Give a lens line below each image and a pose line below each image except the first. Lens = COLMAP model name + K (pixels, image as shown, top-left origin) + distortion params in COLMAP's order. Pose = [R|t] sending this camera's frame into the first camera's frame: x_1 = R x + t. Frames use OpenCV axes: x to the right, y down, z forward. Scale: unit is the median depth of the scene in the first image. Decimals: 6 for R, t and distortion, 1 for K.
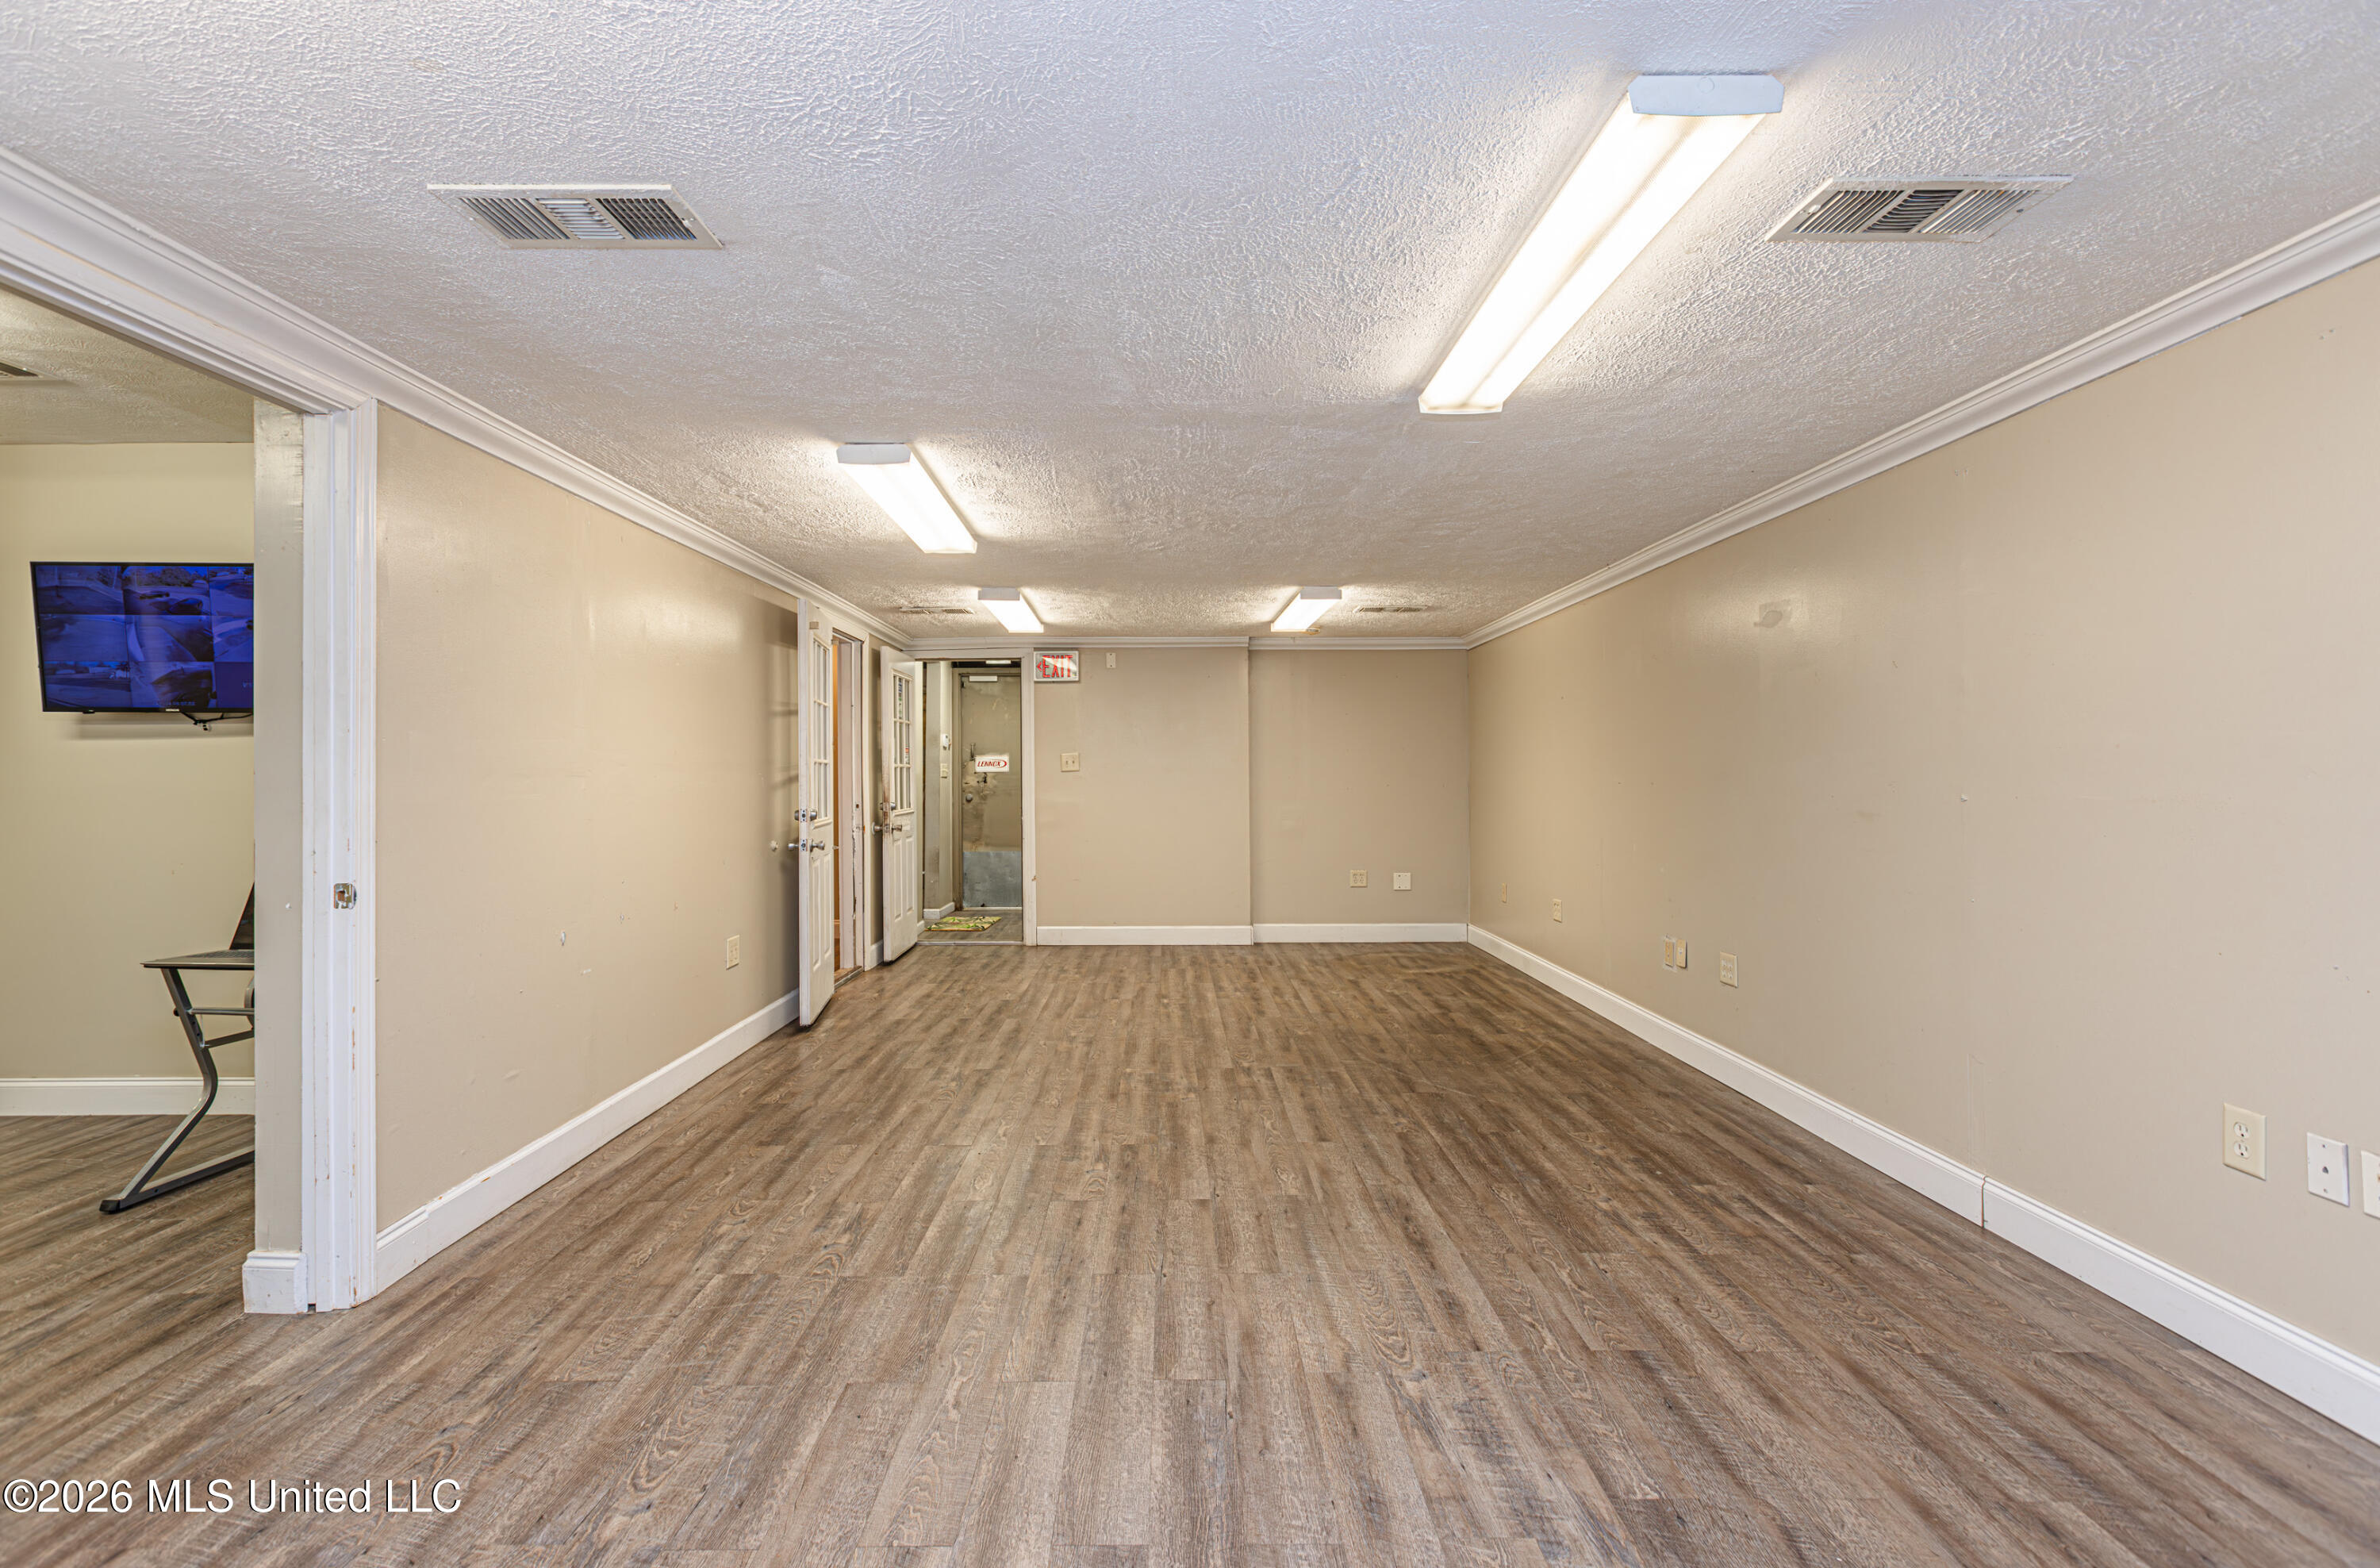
lens RADIAL K [[1061.3, 0, 1192.2], [0, 1061.3, 775.0], [0, 0, 1]] dist [-0.021625, -0.000441]
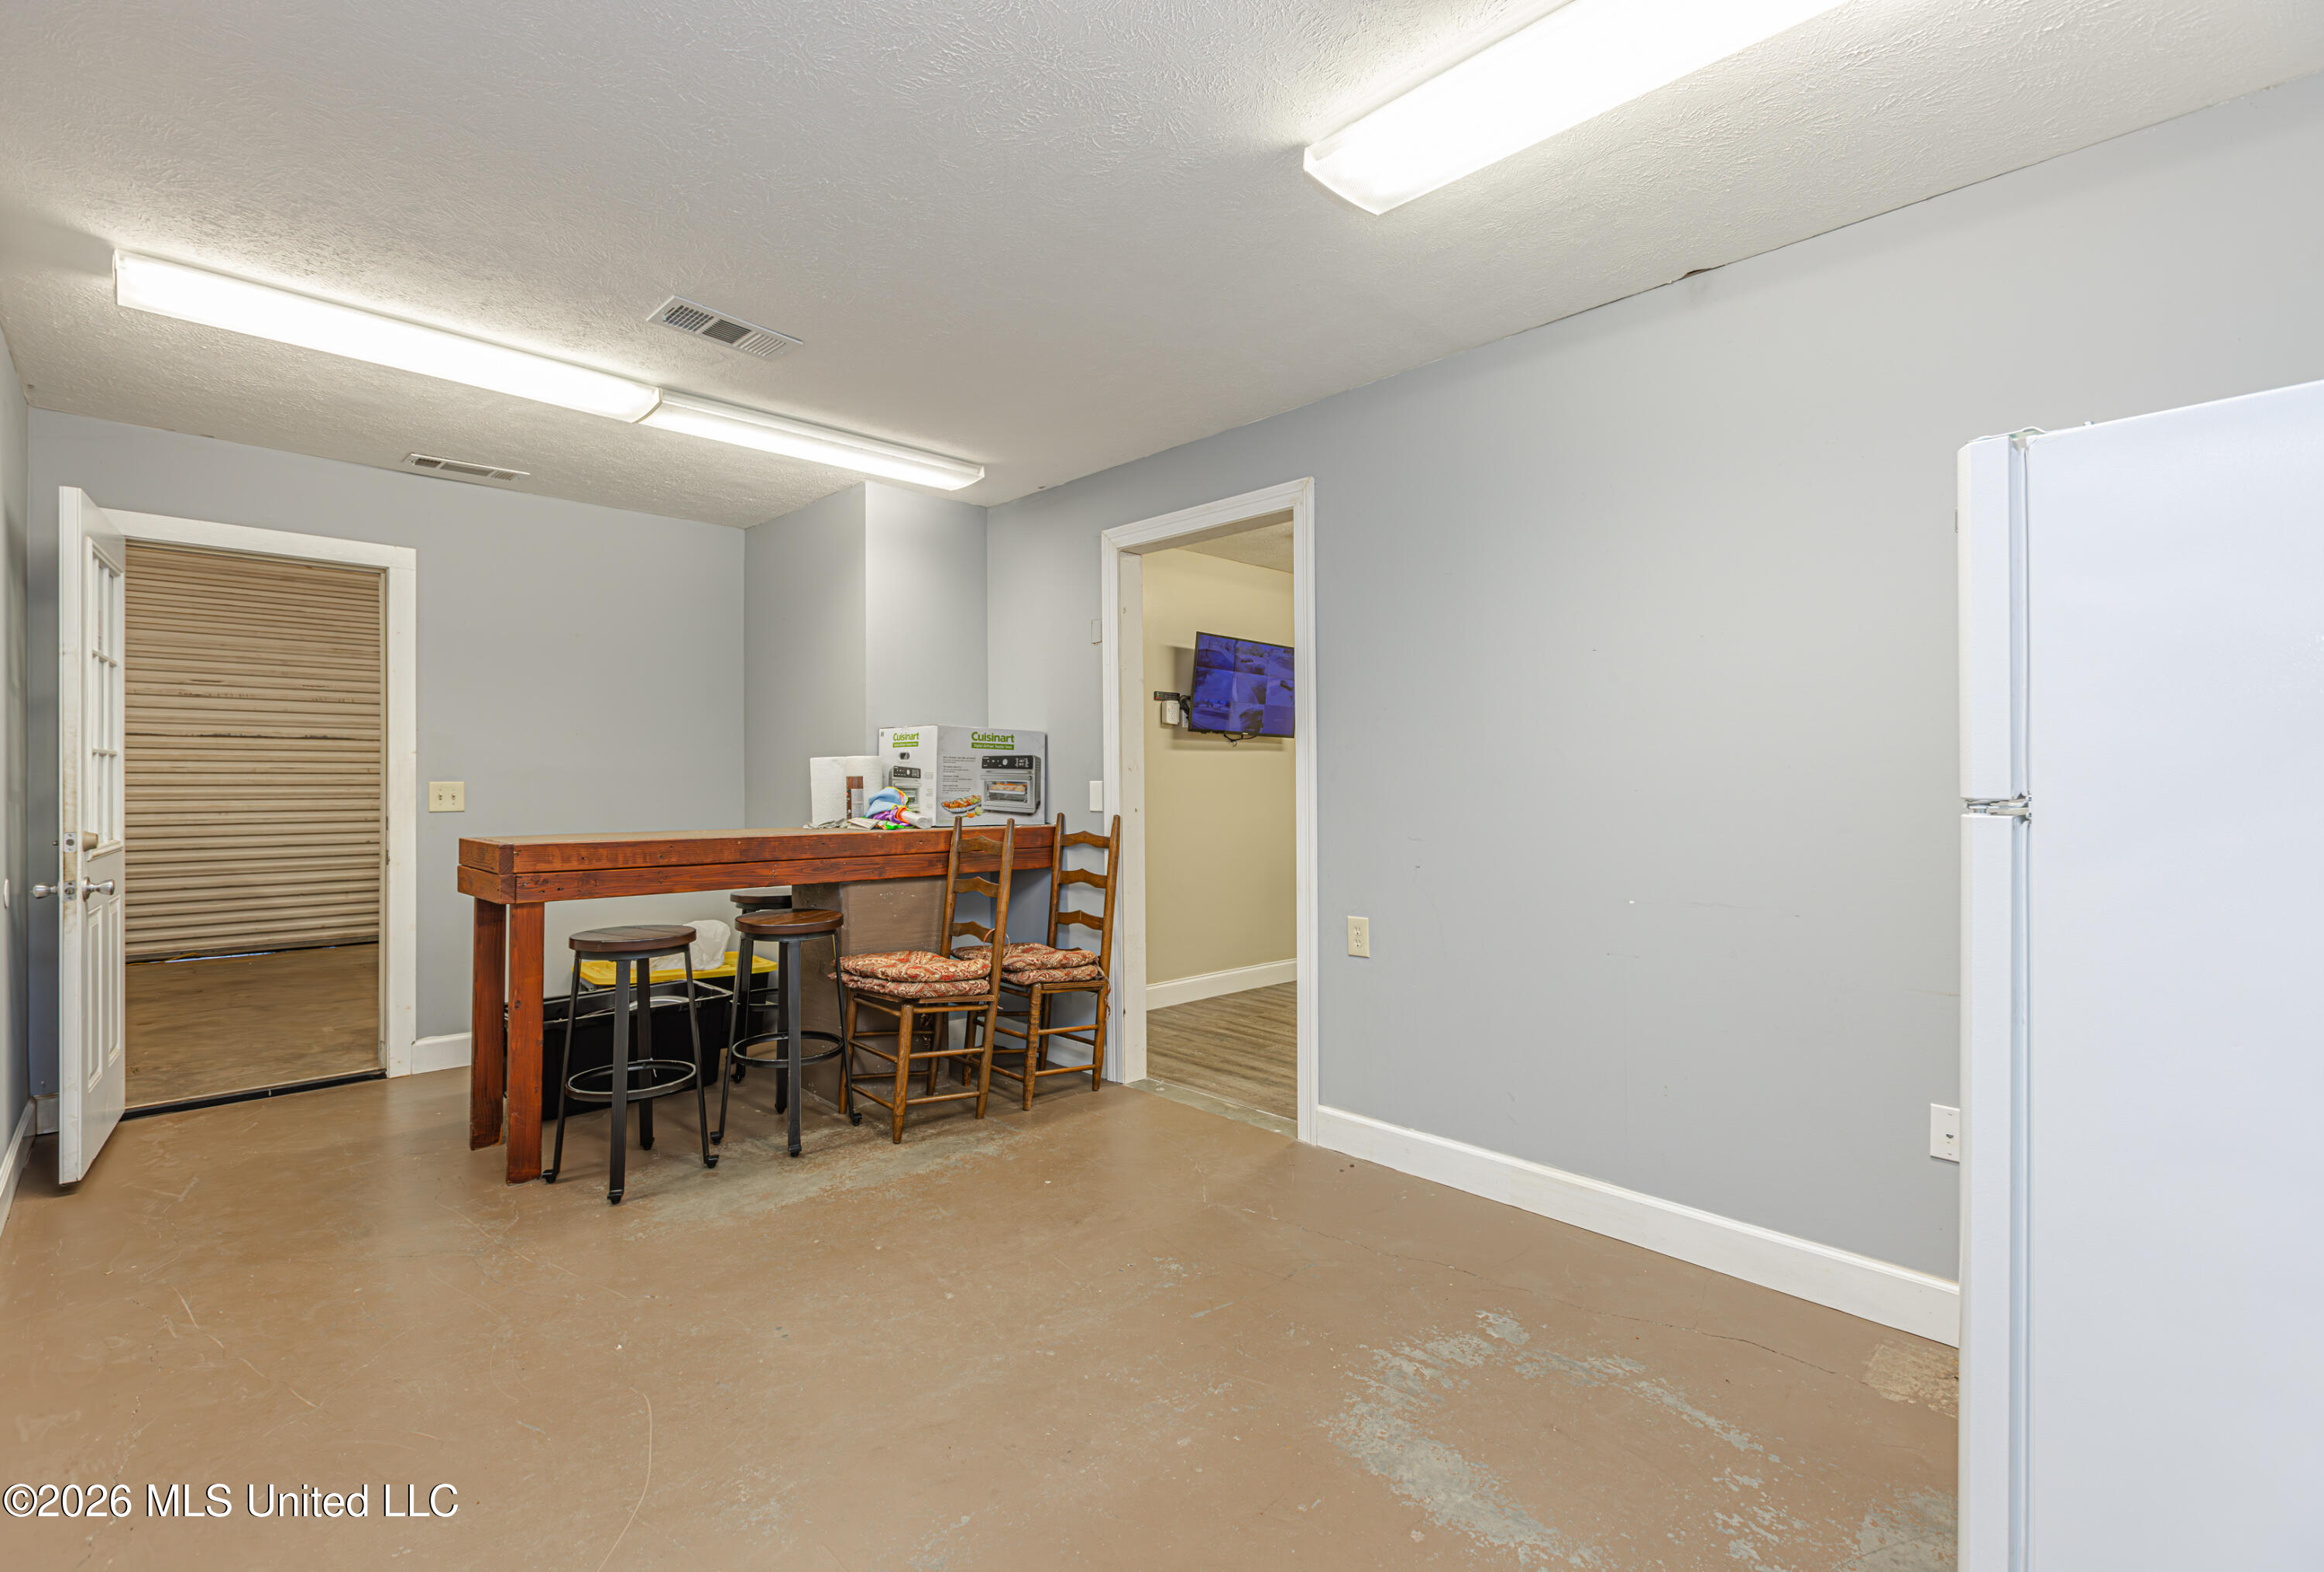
lens RADIAL K [[1066.4, 0, 1169.9], [0, 1066.4, 785.7], [0, 0, 1]] dist [0.003924, 0.000351]
pose [[0.734922, 0.002003, 0.678149, -2.189364], [-0.000118, 0.999996, -0.002825, 0.021566], [-0.678152, 0.001996, 0.734919, -0.113181]]
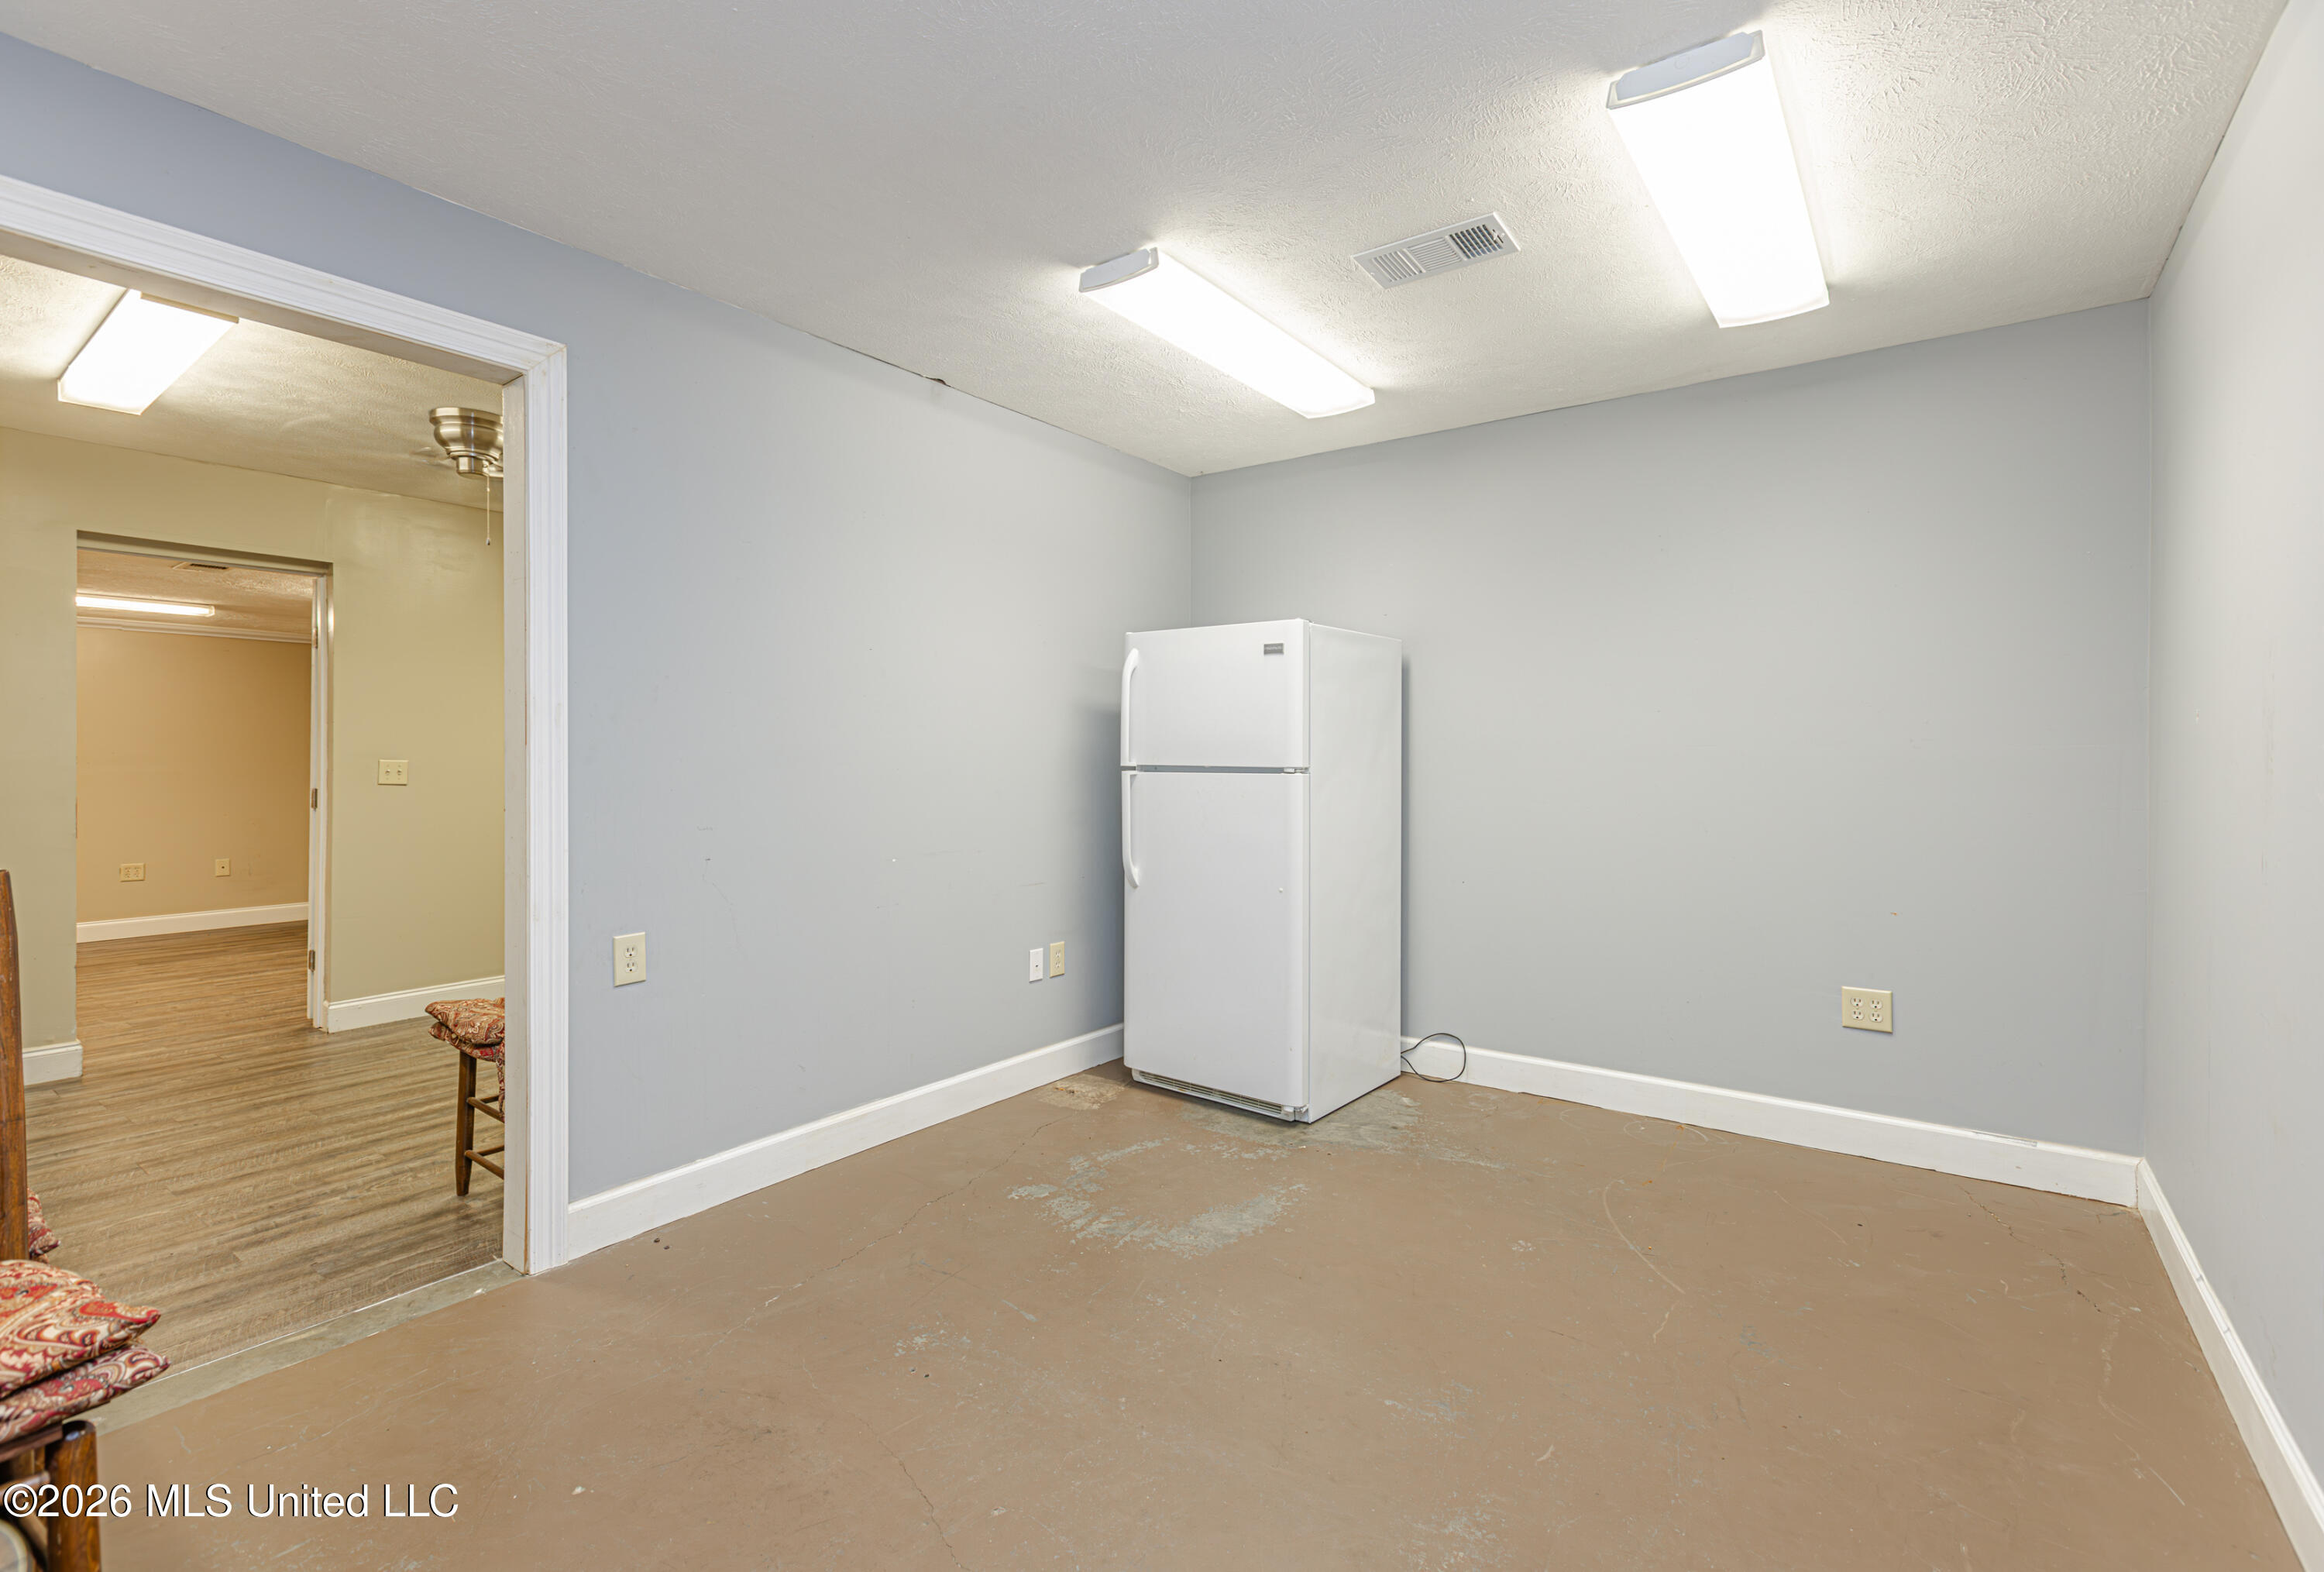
lens RADIAL K [[1032.4, 0, 1150.0], [0, 1032.4, 770.4], [0, 0, 1]] dist [0.001315, 0.000471]
pose [[-0.786075, 0.002686, 0.618126, -2.163937], [0.012823, 0.999846, 0.011962, 0.015538], [-0.617999, 0.017330, -0.785988, 0.807313]]
